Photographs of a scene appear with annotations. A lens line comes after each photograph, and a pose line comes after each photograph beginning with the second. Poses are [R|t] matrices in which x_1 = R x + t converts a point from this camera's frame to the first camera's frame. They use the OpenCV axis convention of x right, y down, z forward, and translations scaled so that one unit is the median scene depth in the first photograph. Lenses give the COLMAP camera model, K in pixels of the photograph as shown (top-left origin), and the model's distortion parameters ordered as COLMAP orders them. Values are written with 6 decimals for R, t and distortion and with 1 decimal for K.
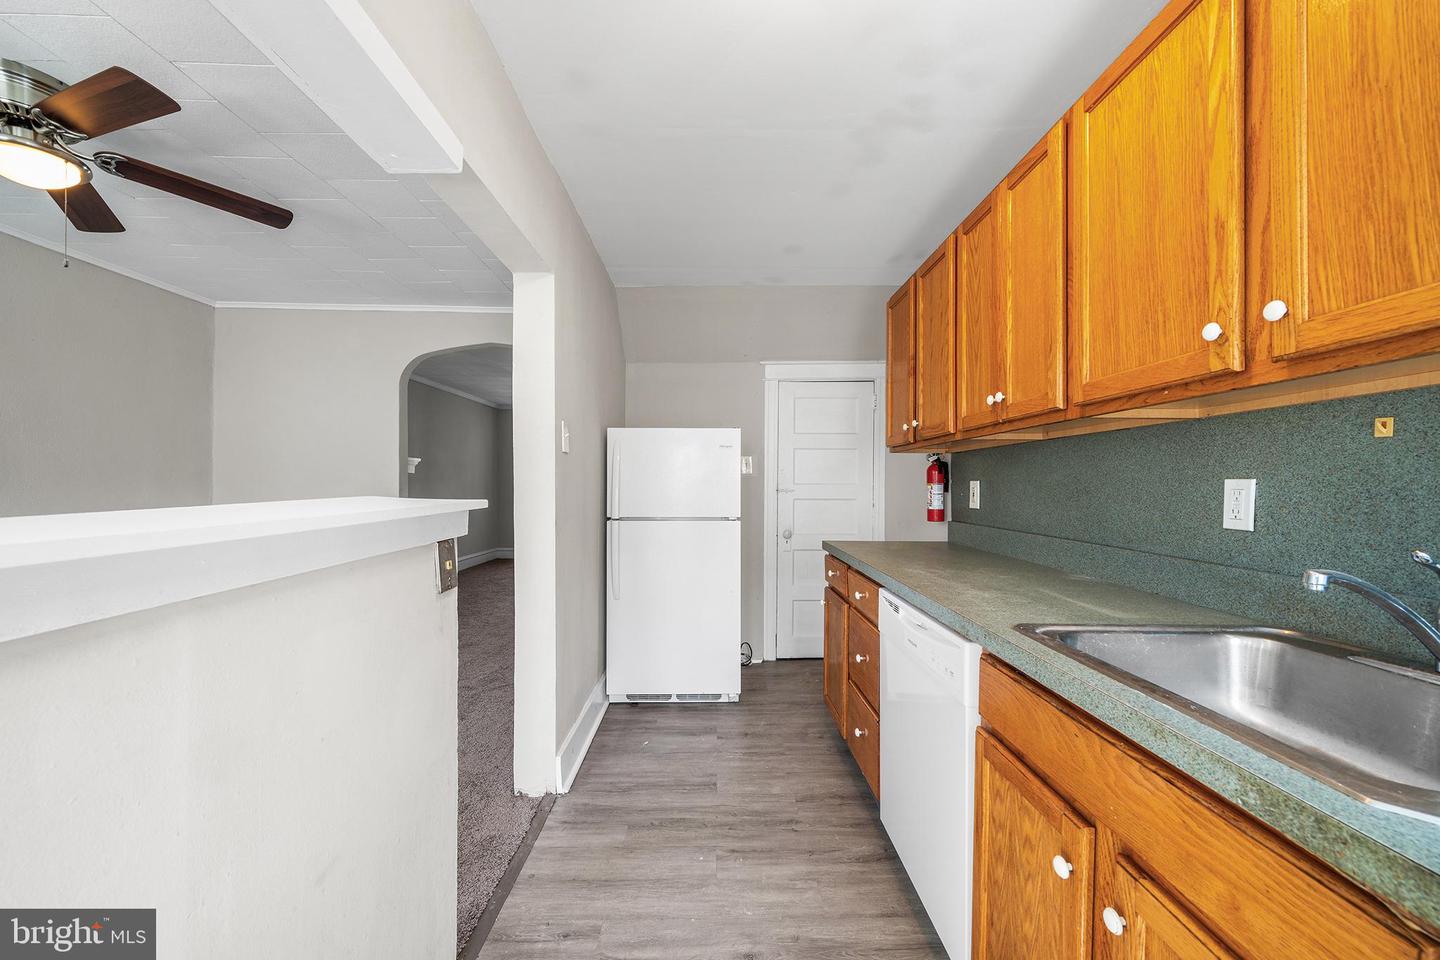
lens RADIAL K [[528.3, 0, 719.3], [0, 528.3, 484.8], [0, 0, 1]] dist [-0.000348, 0.000036]
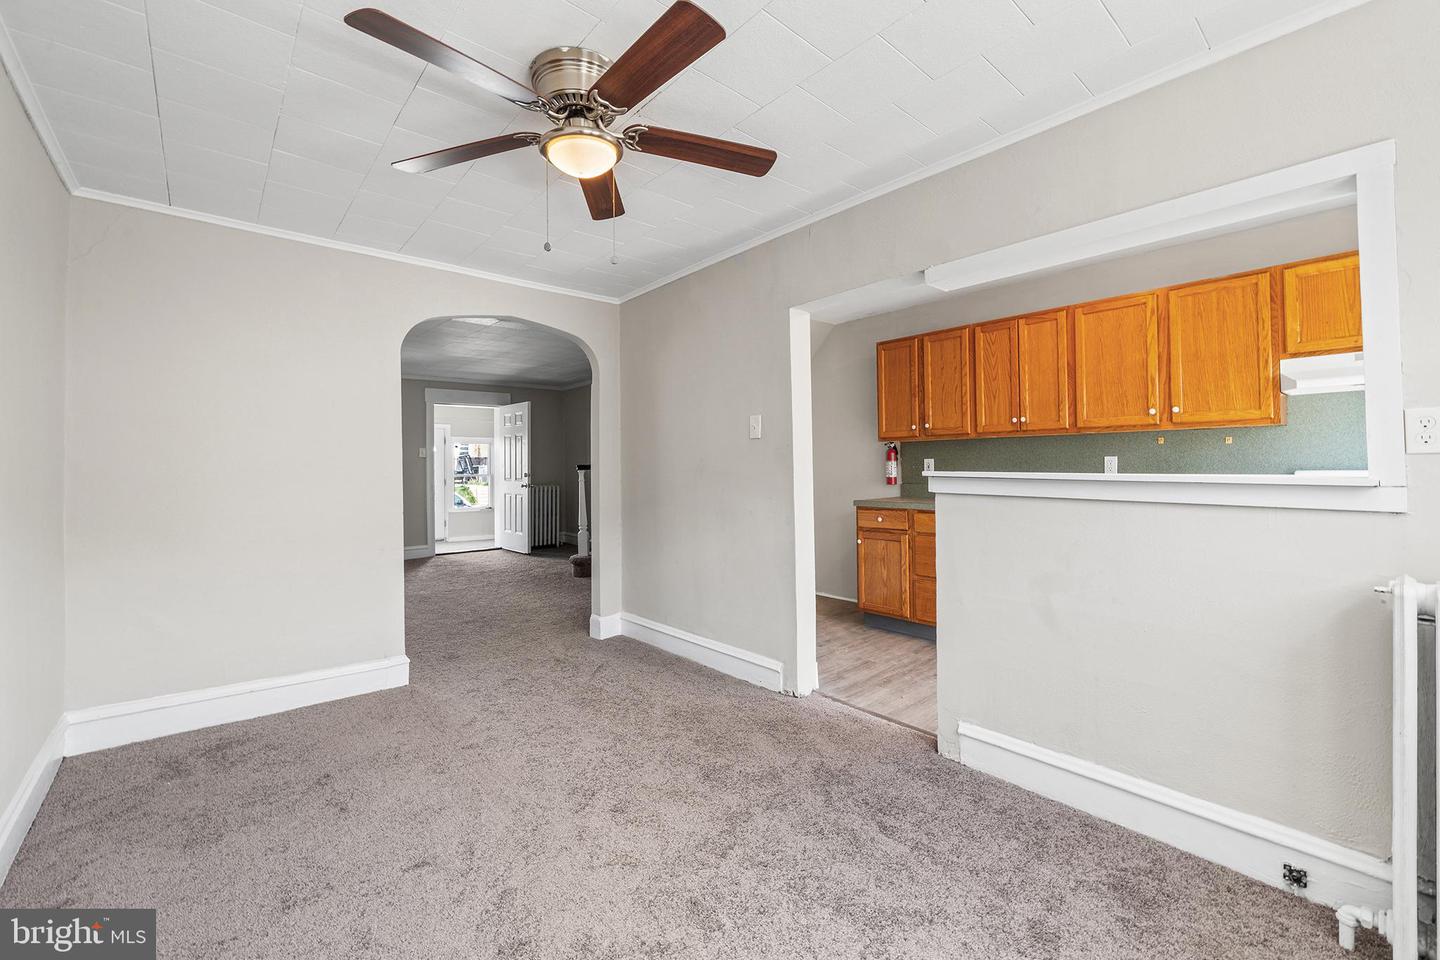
lens RADIAL K [[585.3, 0, 715.7], [0, 585.3, 453.3], [0, 0, 1]] dist [0.000045, -0.000031]
pose [[0.763686, -0.002173, 0.645584, -1.655496], [0.016424, 0.999736, -0.016064, -0.007808], [-0.645379, 0.022871, 0.763520, -0.006875]]
